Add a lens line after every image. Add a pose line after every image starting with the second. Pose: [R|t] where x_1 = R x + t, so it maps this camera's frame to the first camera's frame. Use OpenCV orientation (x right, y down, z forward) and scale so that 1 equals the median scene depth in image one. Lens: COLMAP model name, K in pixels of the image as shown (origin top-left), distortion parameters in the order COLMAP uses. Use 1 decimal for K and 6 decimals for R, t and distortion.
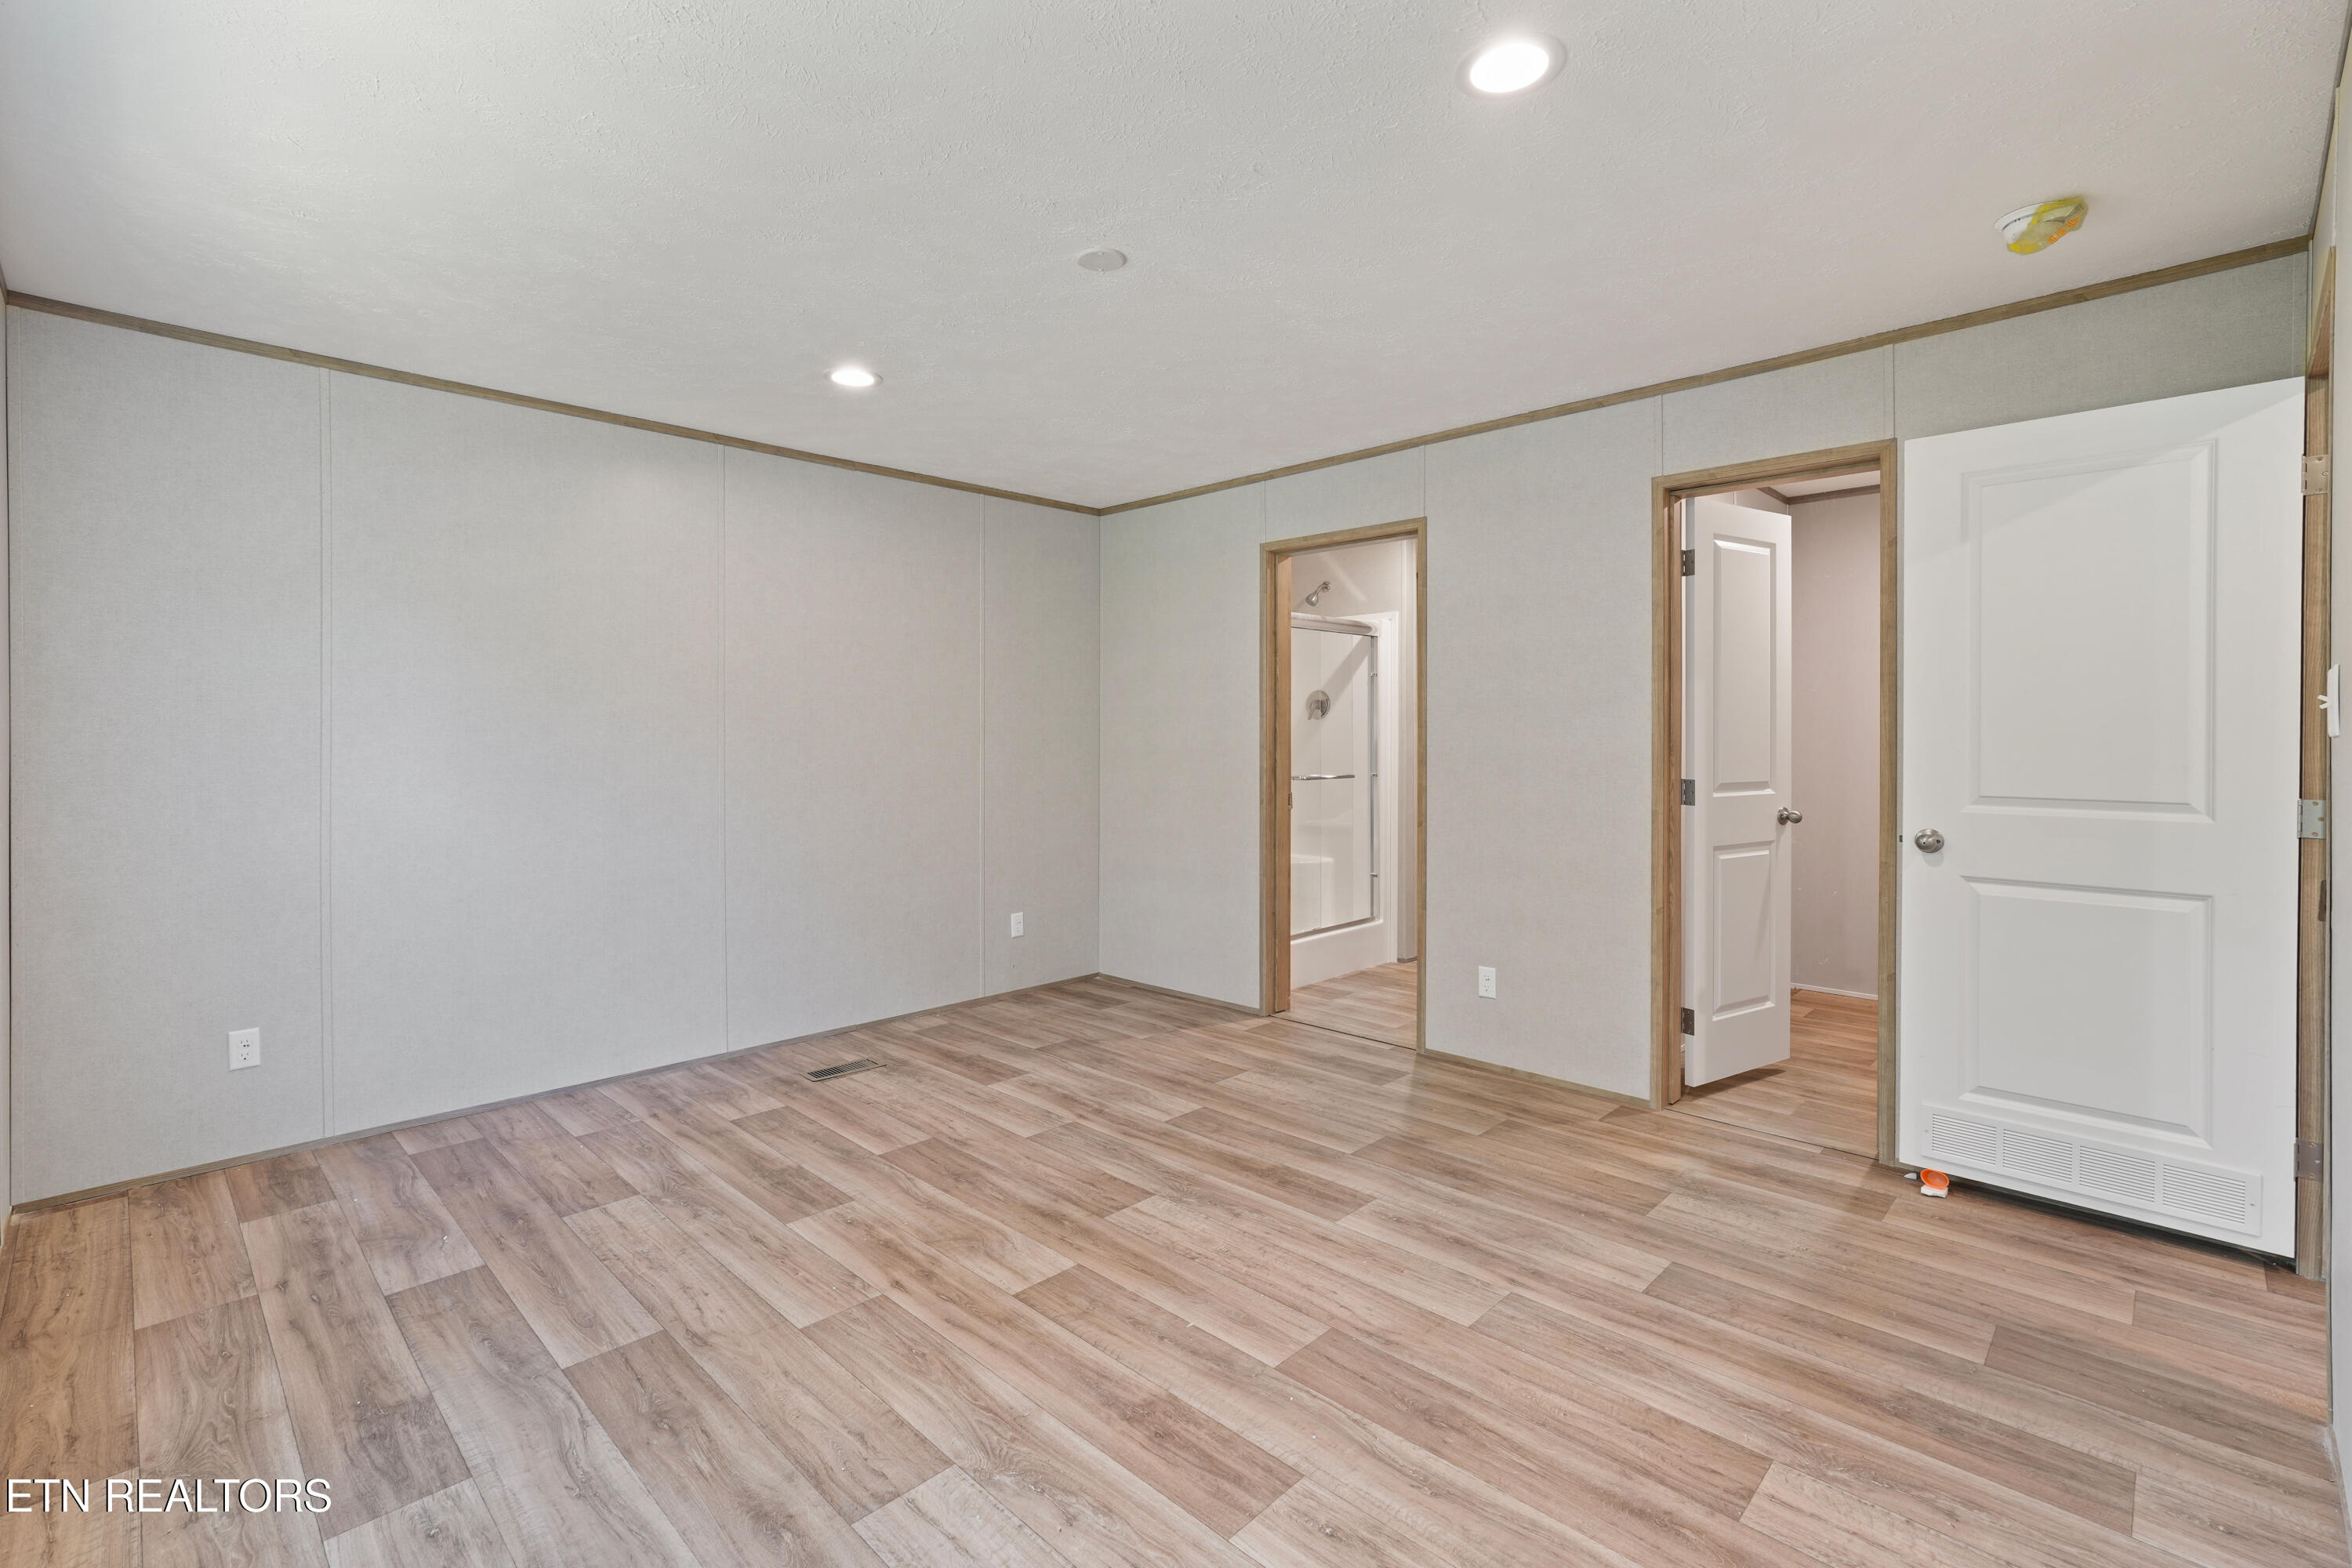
lens RADIAL K [[1036.8, 0, 1162.2], [0, 1036.8, 737.5], [0, 0, 1]] dist [-0.015463, 0.009161]
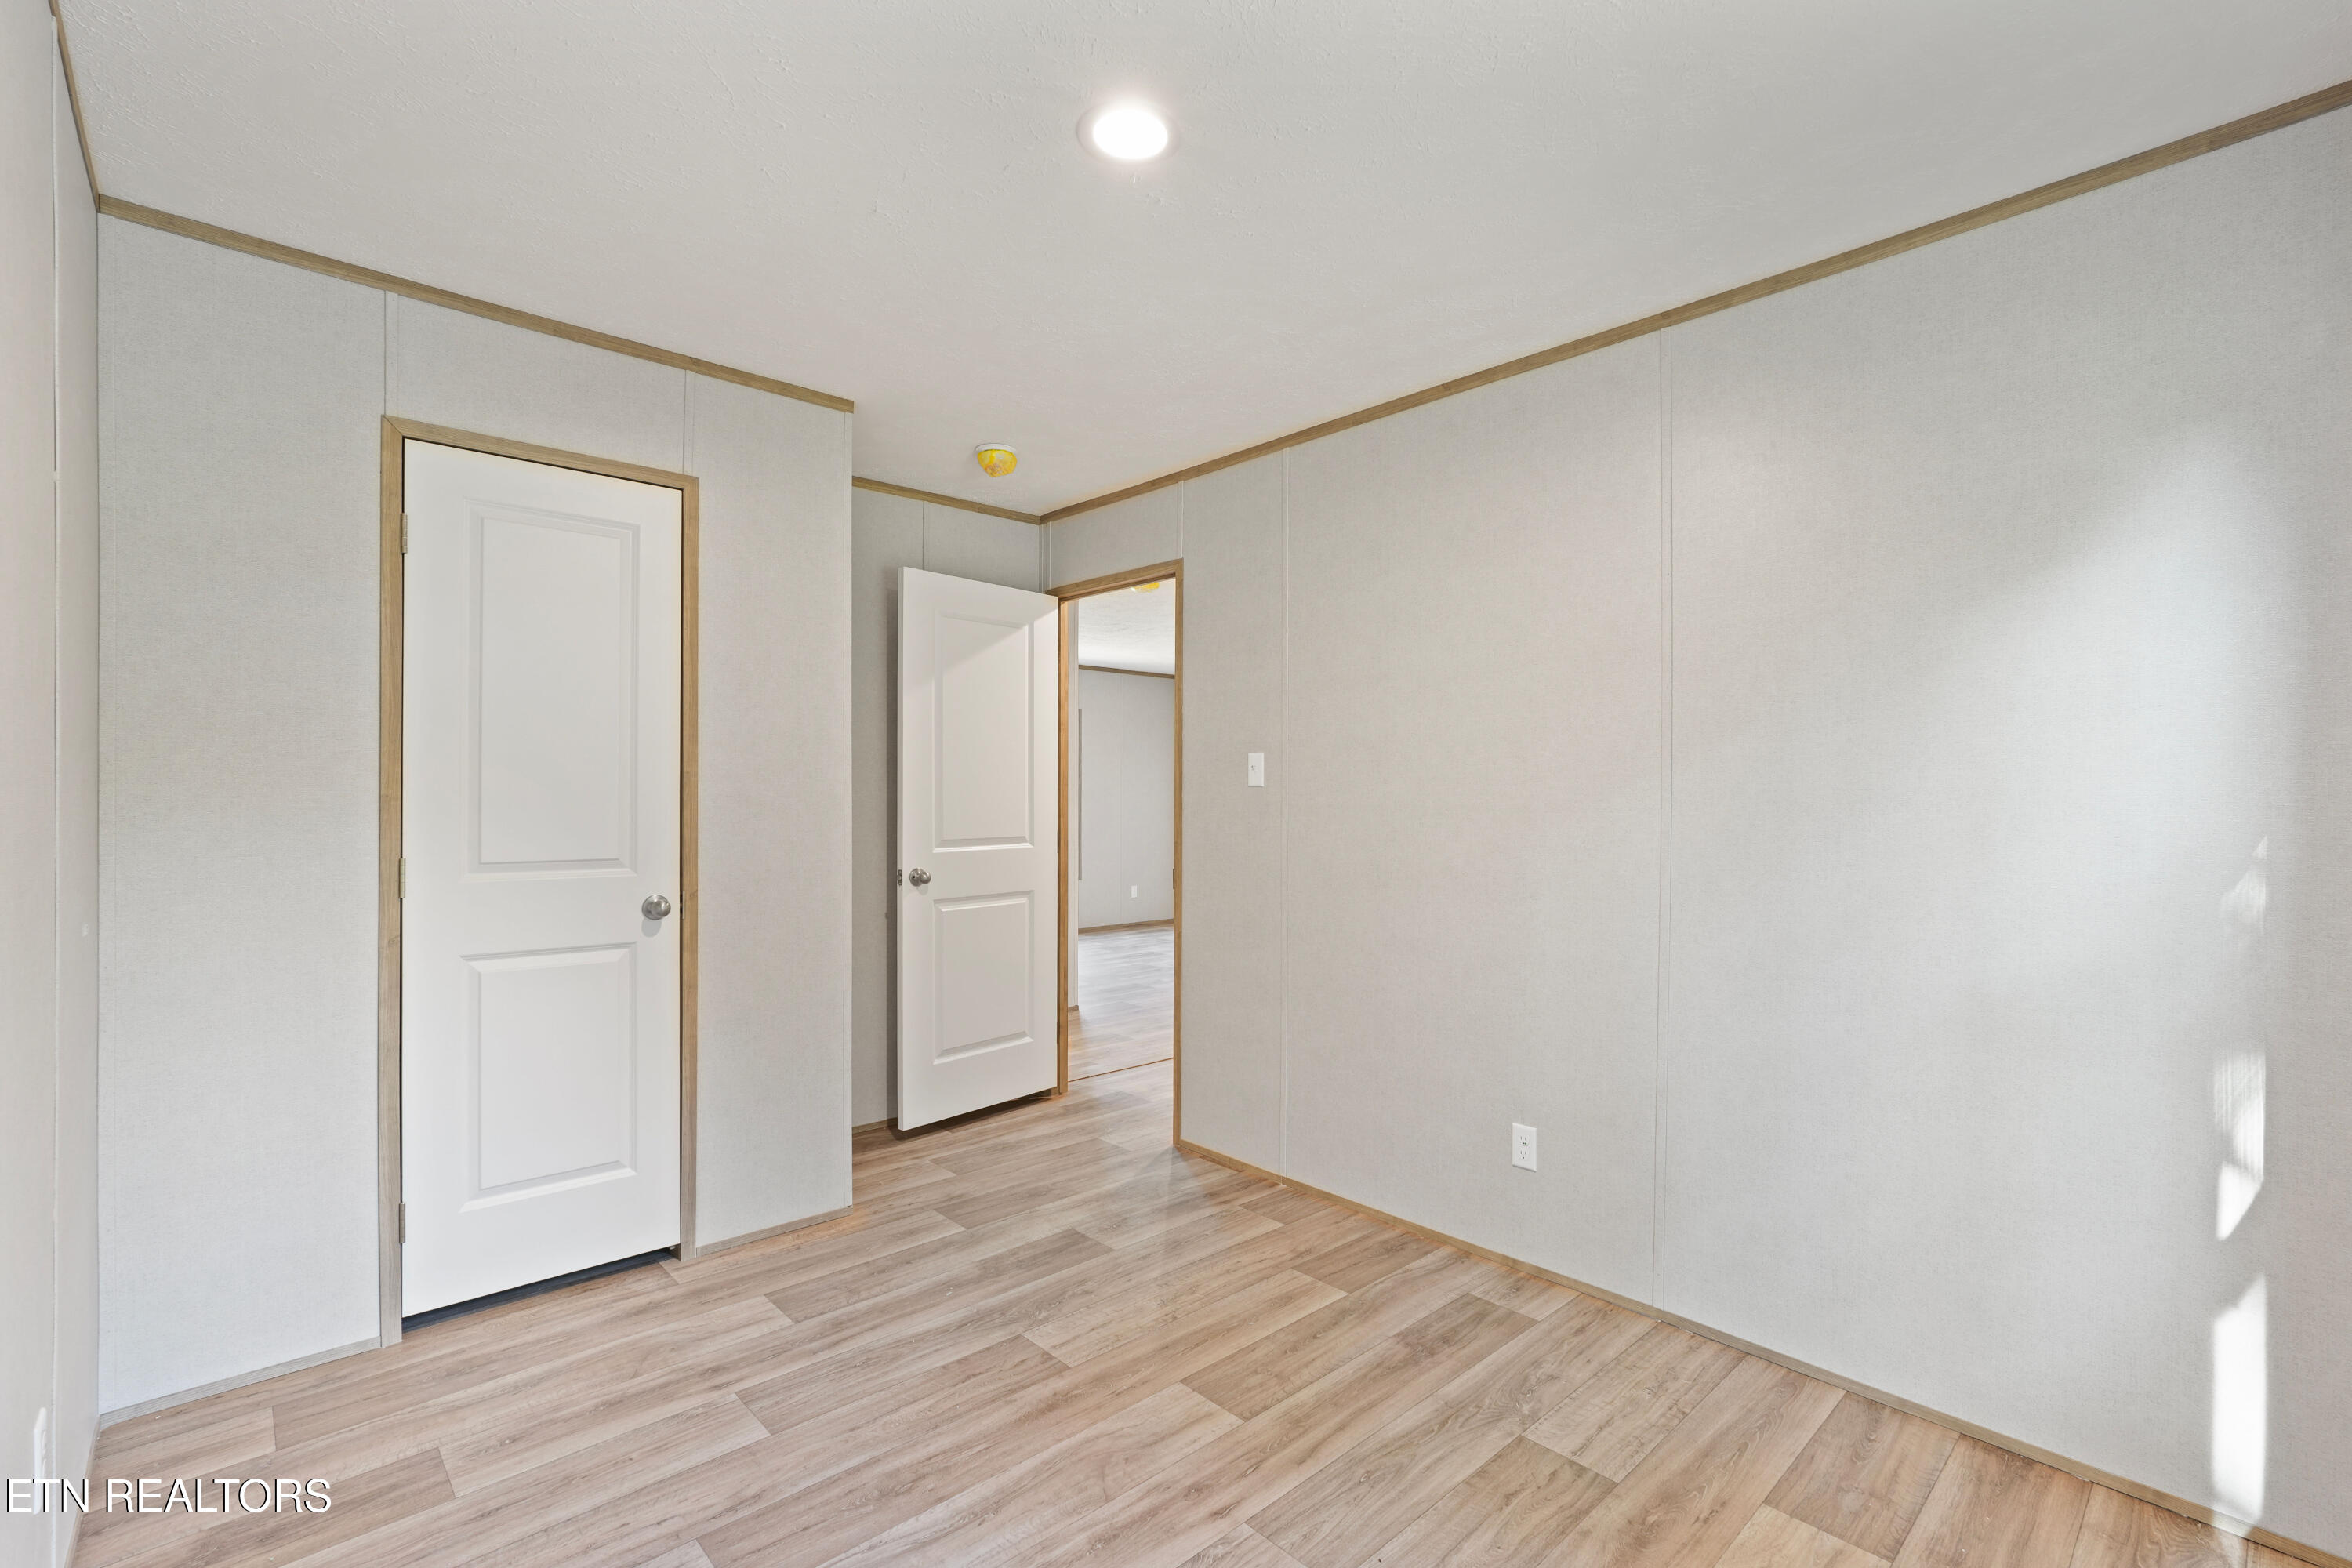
lens RADIAL K [[1036.8, 0, 1185.7], [0, 1036.8, 814.1], [0, 0, 1]] dist [-0.015463, 0.009161]
pose [[0.046160, -0.013457, 0.998843, -1.074201], [-0.005213, 0.999892, 0.013712, 0.000222], [-0.998920, -0.005840, 0.046085, 1.050434]]
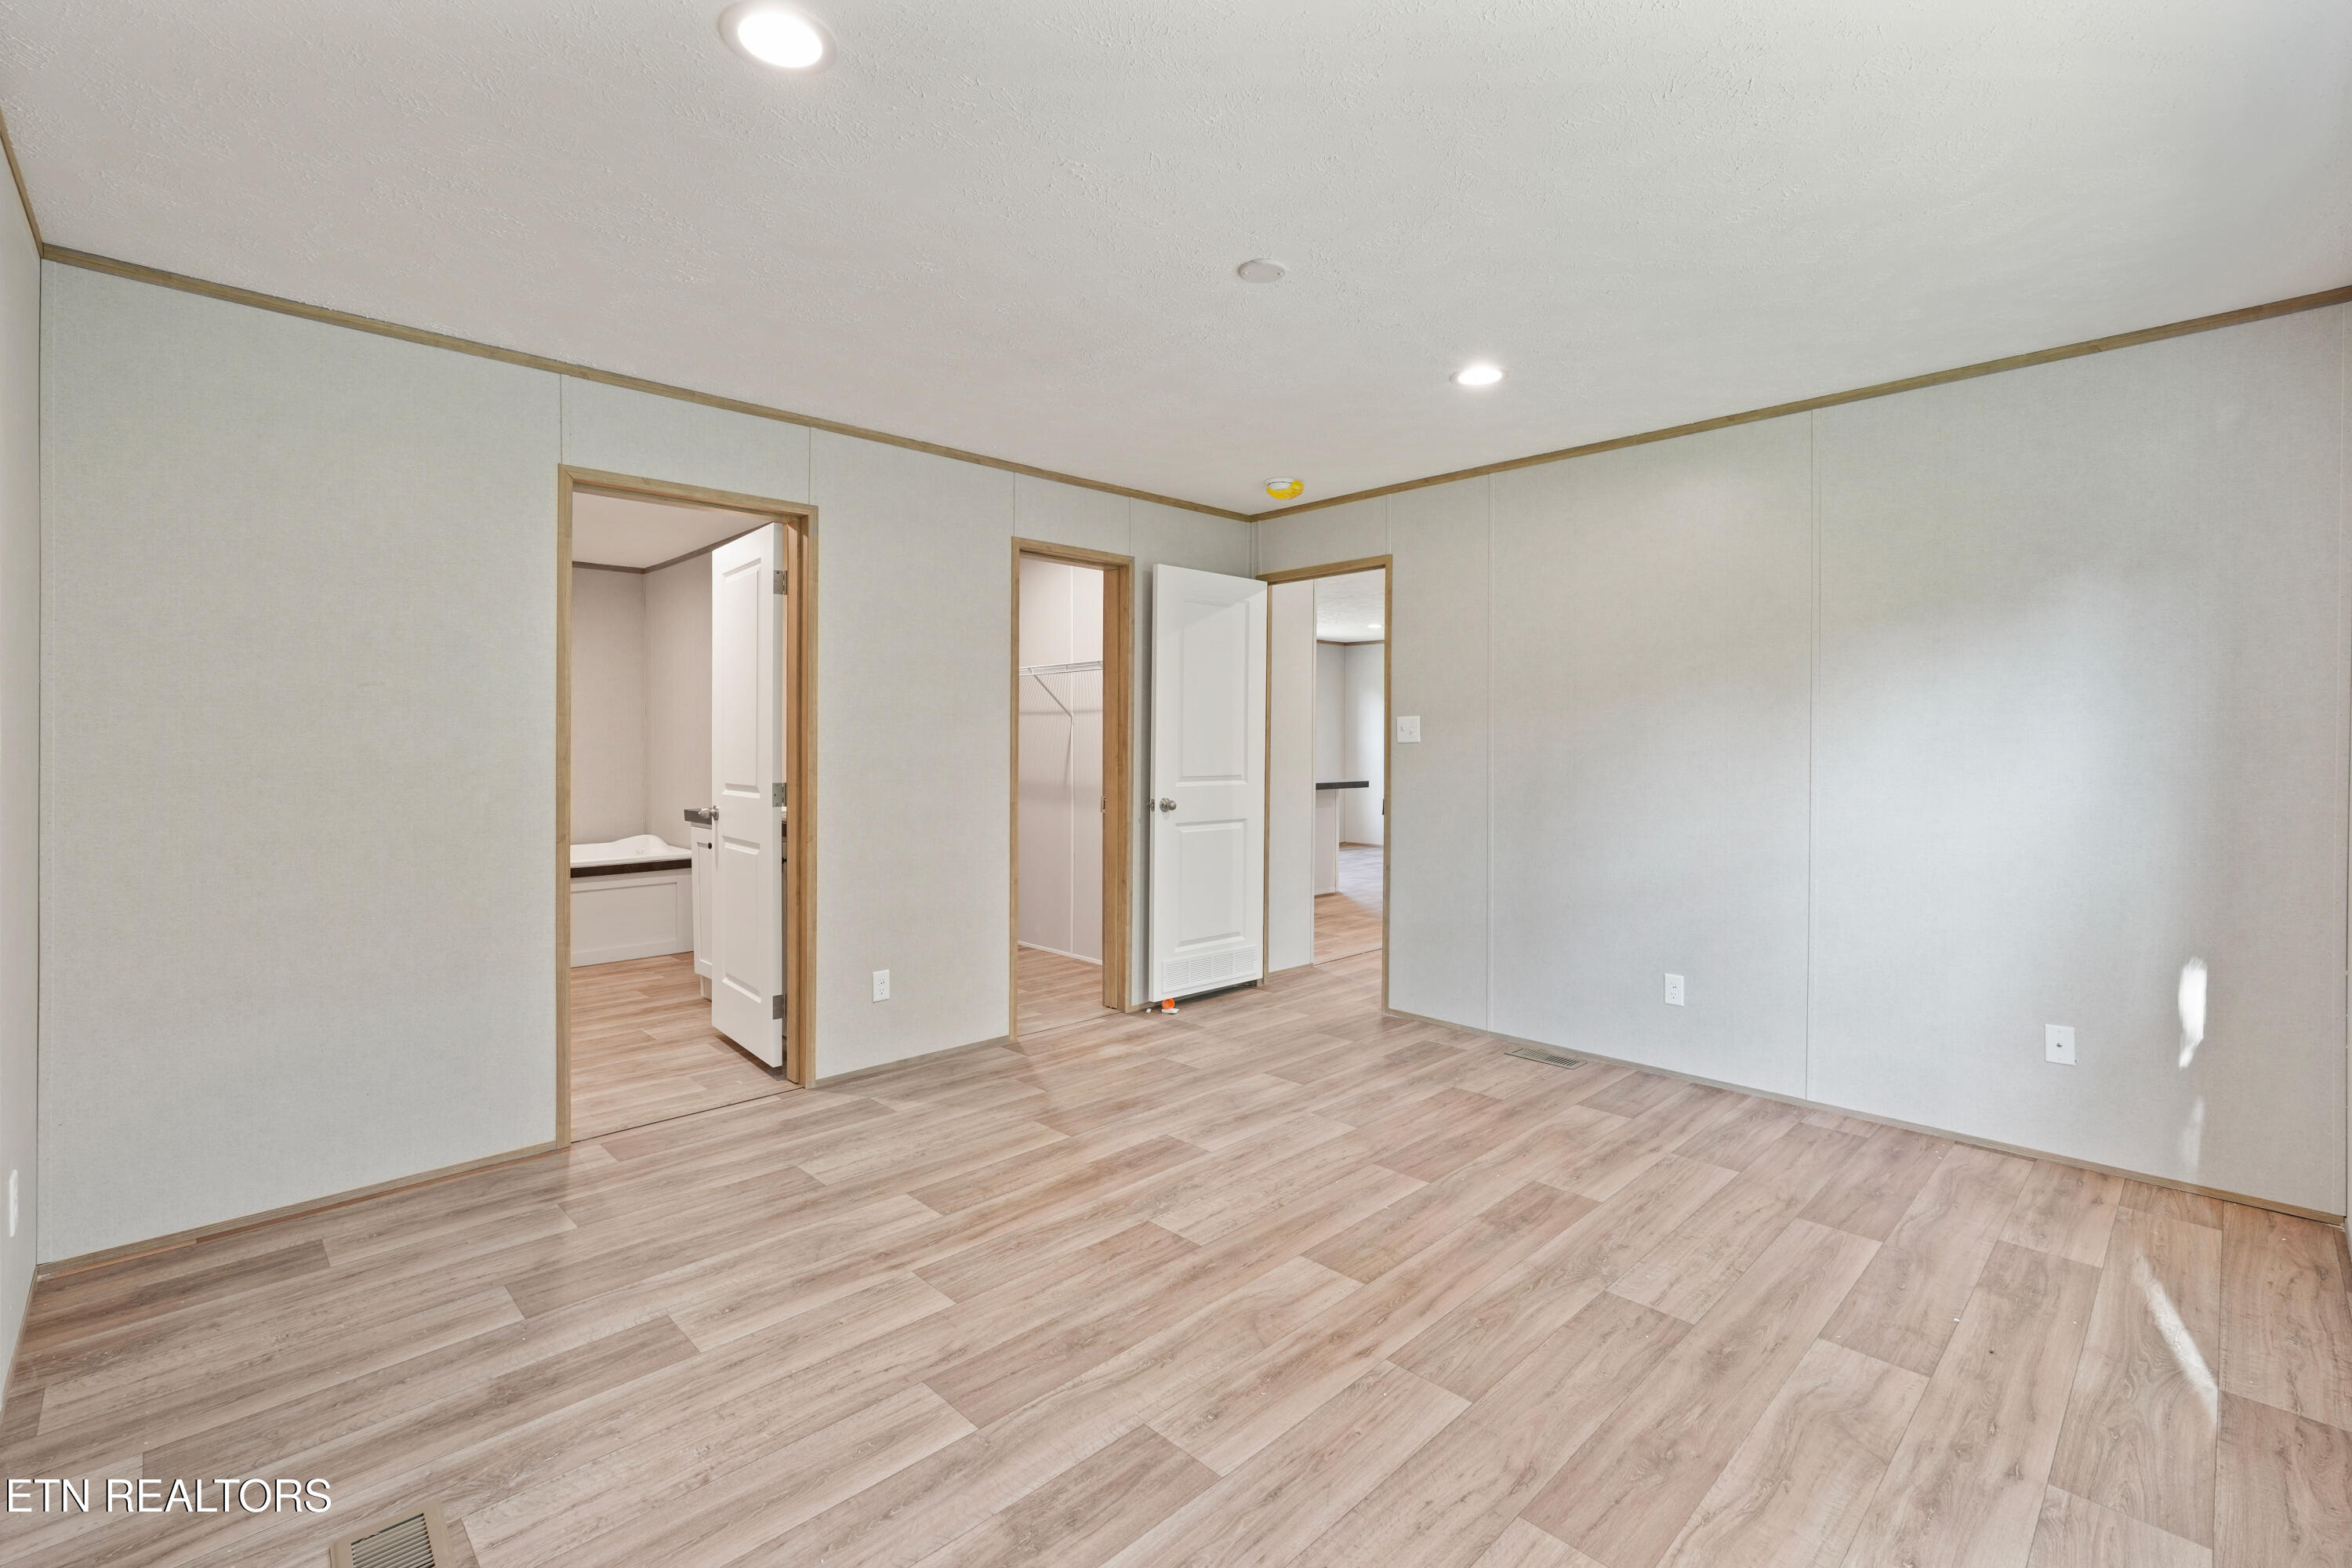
lens RADIAL K [[1036.8, 0, 1181.9], [0, 1036.8, 732.3], [0, 0, 1]] dist [-0.015463, 0.009161]
pose [[0.021424, 0.011669, 0.999702, -1.181065], [0.000043, 0.999932, -0.011673, 0.000578], [-0.999770, 0.000293, 0.021422, 1.156098]]
